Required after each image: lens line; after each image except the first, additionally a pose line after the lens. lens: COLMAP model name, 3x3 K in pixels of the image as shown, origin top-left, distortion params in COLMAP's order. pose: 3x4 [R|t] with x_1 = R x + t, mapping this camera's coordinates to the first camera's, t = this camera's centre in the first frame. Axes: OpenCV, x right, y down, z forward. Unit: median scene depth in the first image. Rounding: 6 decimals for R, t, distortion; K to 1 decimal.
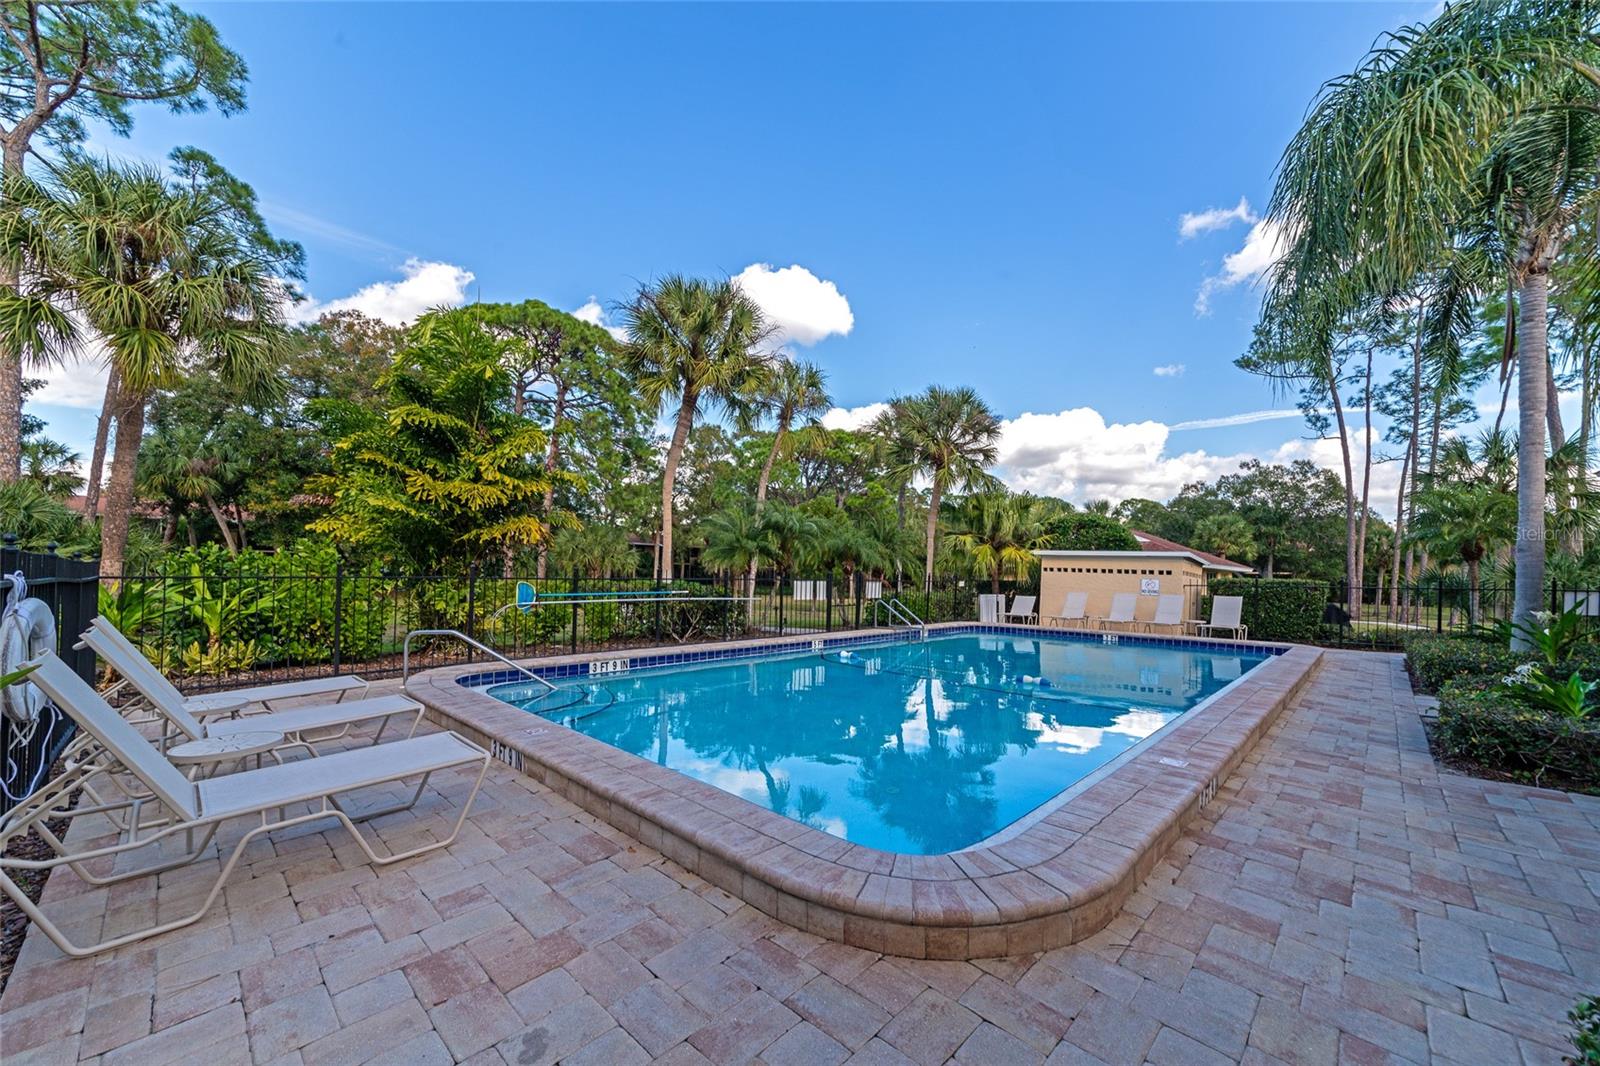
lens RADIAL K [[603.1, 0, 795.7], [0, 603.1, 539.8], [0, 0, 1]] dist [-0.002259, -0.000143]
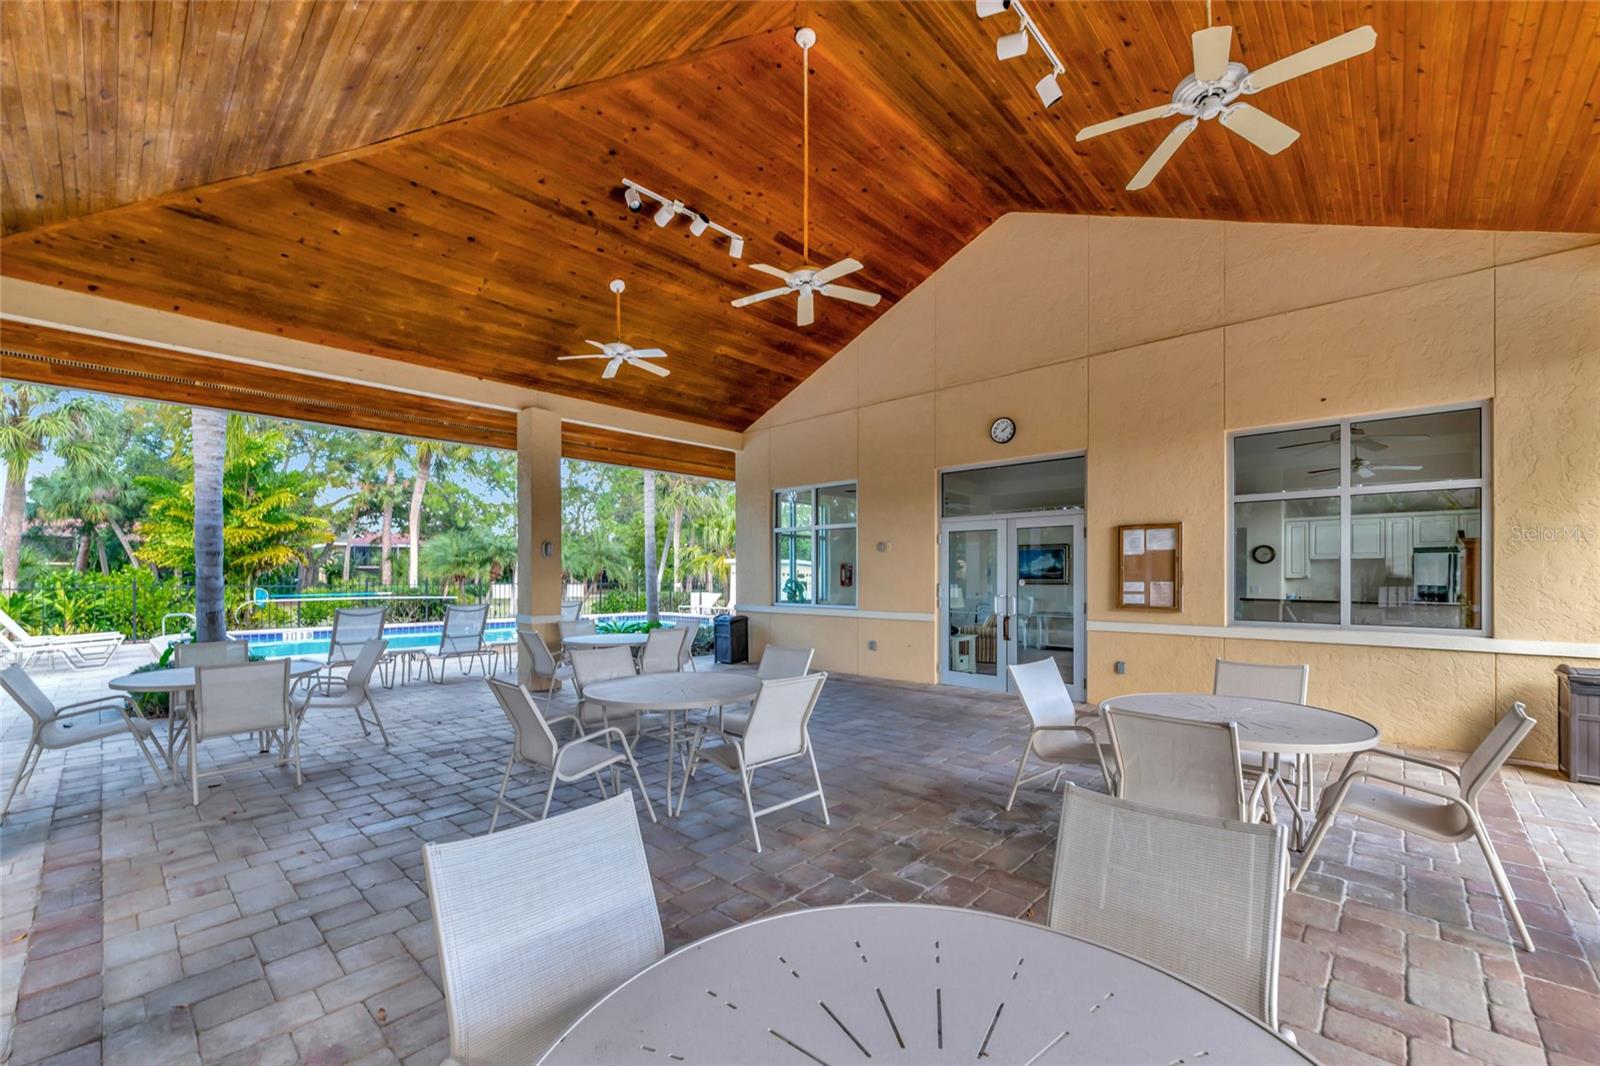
lens RADIAL K [[646.8, 0, 804.4], [0, 646.8, 549.7], [0, 0, 1]] dist [0.003198, 0.000399]
pose [[0.999785, -0.014891, 0.014399, 0.931266], [0.014630, 0.999730, 0.018049, -0.044041], [-0.014663, -0.017834, 0.999733, -0.749650]]
